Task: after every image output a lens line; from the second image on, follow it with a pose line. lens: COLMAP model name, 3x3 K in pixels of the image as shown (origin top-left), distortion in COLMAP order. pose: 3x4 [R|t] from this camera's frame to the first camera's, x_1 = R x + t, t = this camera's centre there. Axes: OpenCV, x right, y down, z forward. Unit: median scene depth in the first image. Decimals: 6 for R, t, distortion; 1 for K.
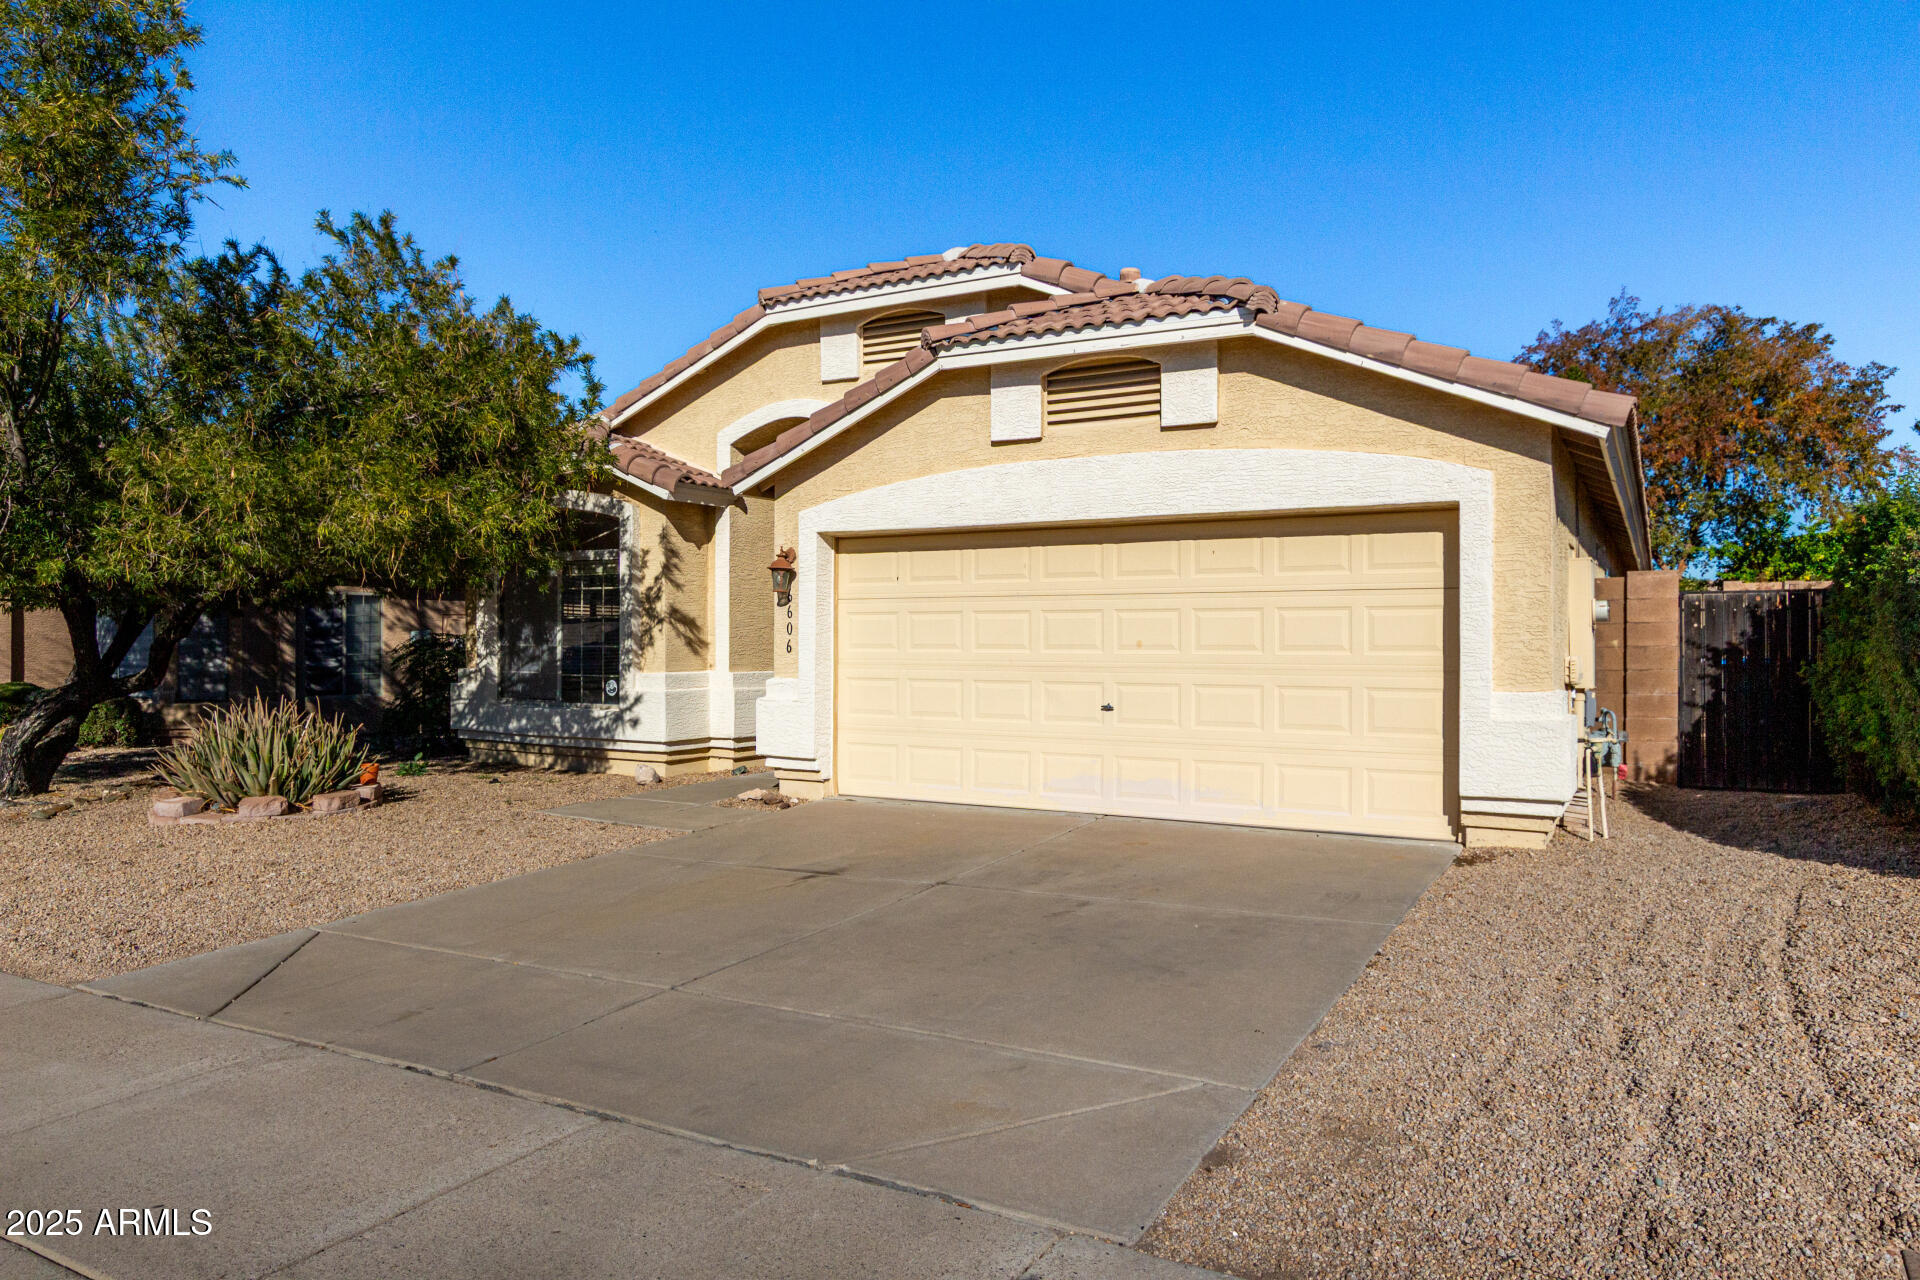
lens RADIAL K [[1106.8, 0, 958.9], [0, 1106.8, 640.2], [0, 0, 1]] dist [0.006820, -0.003126]
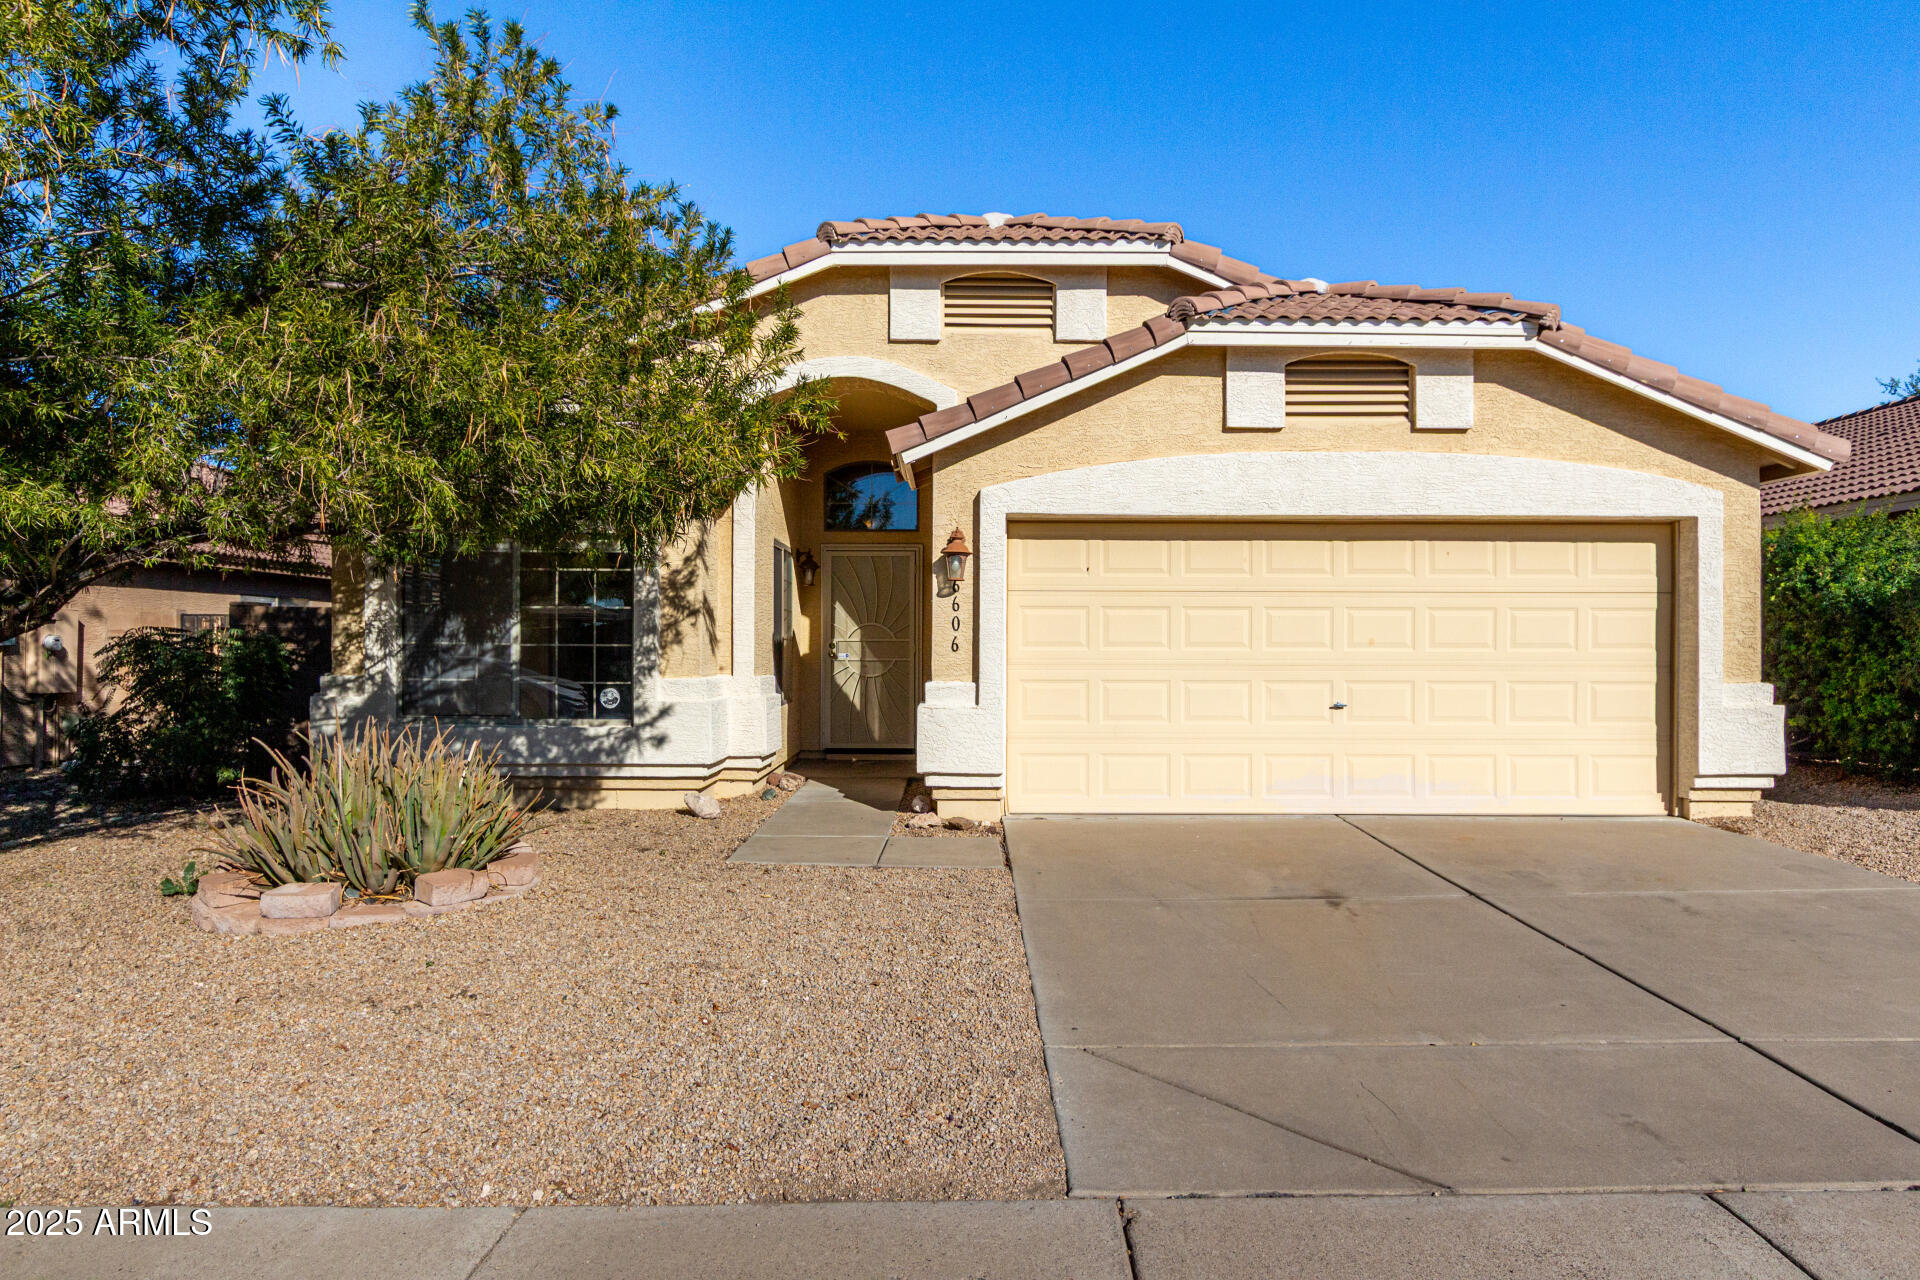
lens RADIAL K [[1106.8, 0, 960.5], [0, 1106.8, 640.4], [0, 0, 1]] dist [0.006820, -0.003126]
pose [[0.892952, 0.003709, 0.450136, -0.577851], [-0.002537, 0.999992, -0.003206, 0.005798], [-0.450144, 0.001721, 0.892954, 0.249633]]
